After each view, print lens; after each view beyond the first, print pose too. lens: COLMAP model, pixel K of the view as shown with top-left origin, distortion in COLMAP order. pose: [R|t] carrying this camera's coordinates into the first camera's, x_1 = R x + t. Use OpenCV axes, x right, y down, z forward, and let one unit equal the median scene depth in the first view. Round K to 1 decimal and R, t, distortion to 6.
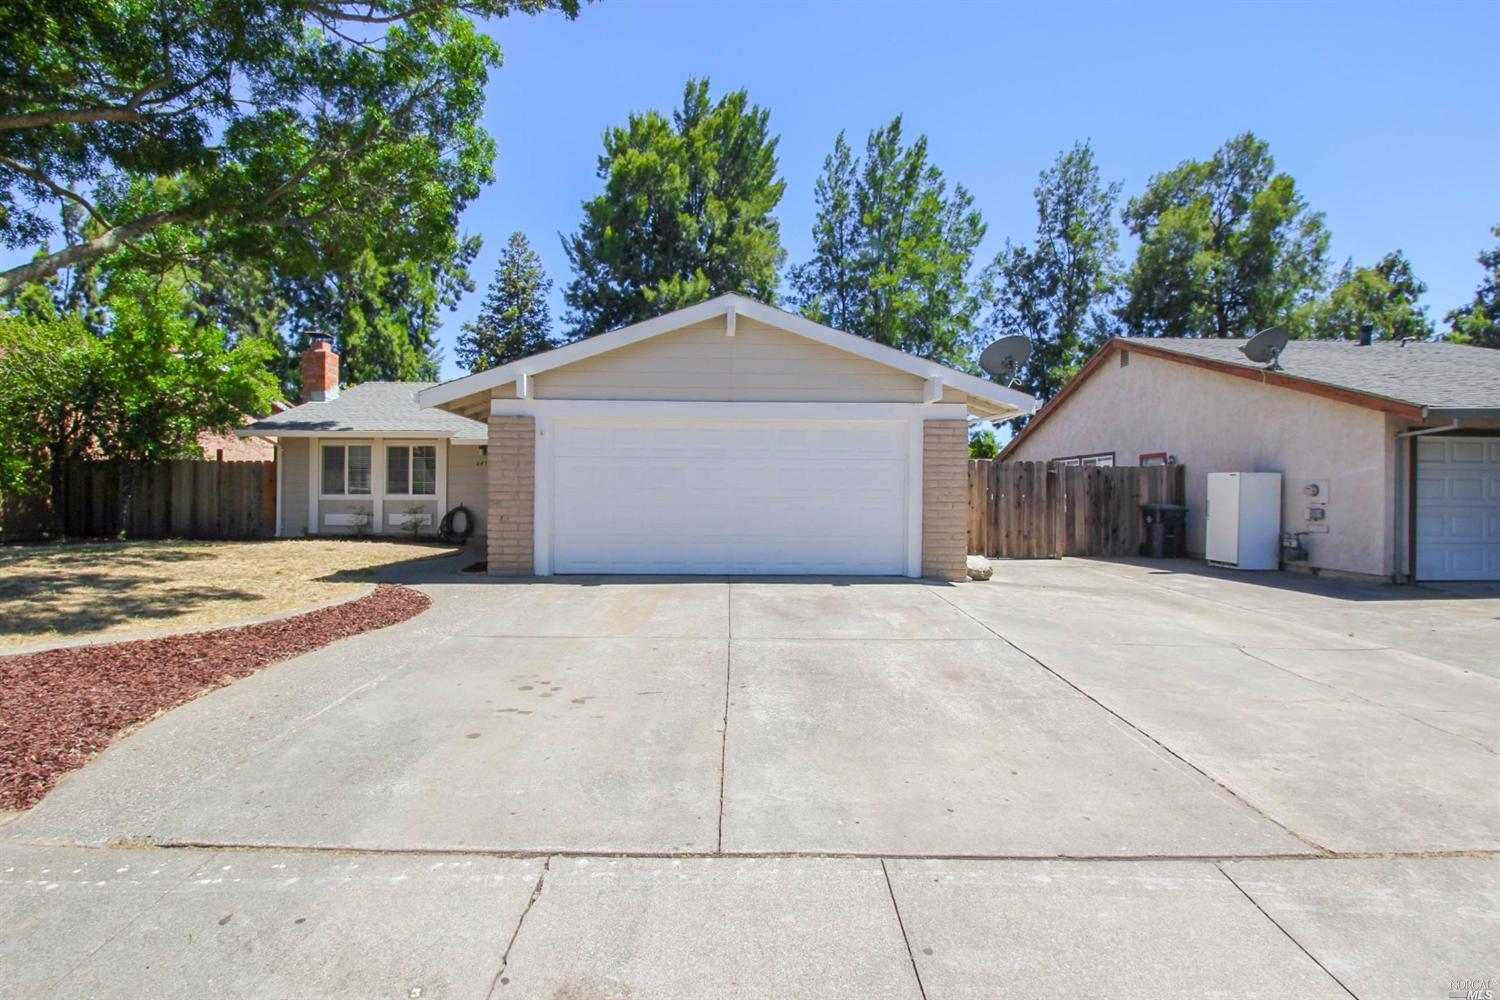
lens RADIAL K [[703.9, 0, 752.6], [0, 703.9, 494.5], [0, 0, 1]] dist [0.003879, -0.014892]
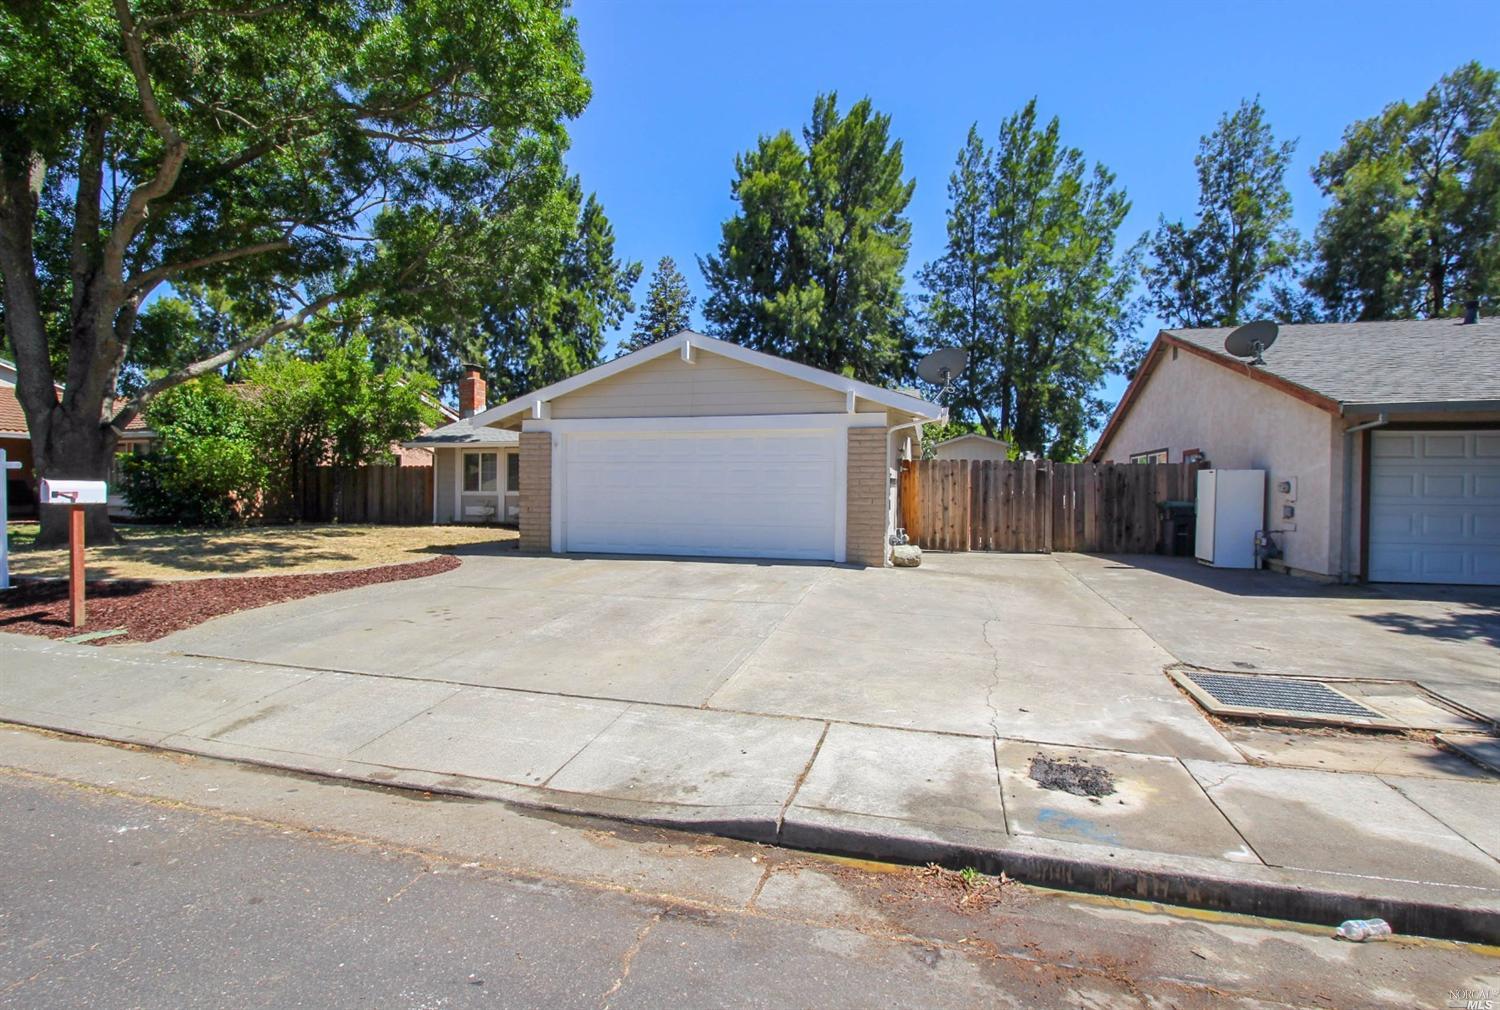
lens RADIAL K [[706.2, 0, 749.4], [0, 706.2, 499.5], [0, 0, 1]] dist [0.002964, -0.013873]
pose [[0.960626, 0.003880, -0.277819, 0.114852], [-0.000753, 0.999935, 0.011361, 0.000071], [0.277845, -0.010705, 0.960566, -0.047751]]
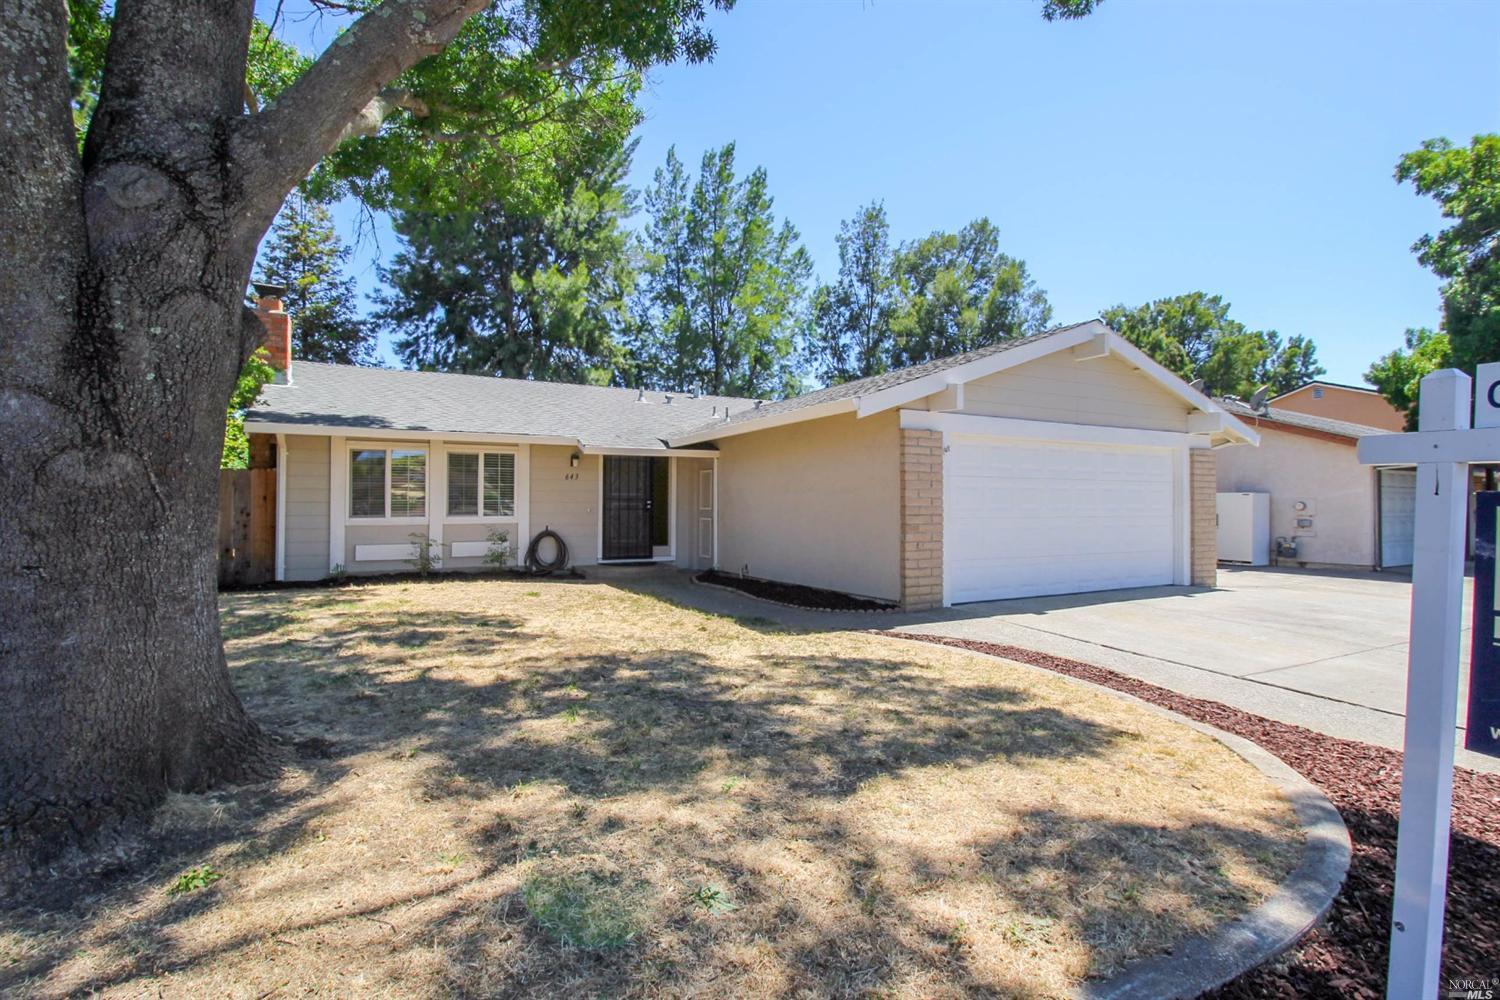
lens RADIAL K [[698.7, 0, 749.1], [0, 698.7, 495.4], [0, 0, 1]] dist [-0.001805, -0.010449]
pose [[0.893379, 0.000224, 0.449303, -0.254755], [0.006801, 0.999879, -0.014022, -0.004823], [-0.449252, 0.015582, 0.893269, 0.085969]]
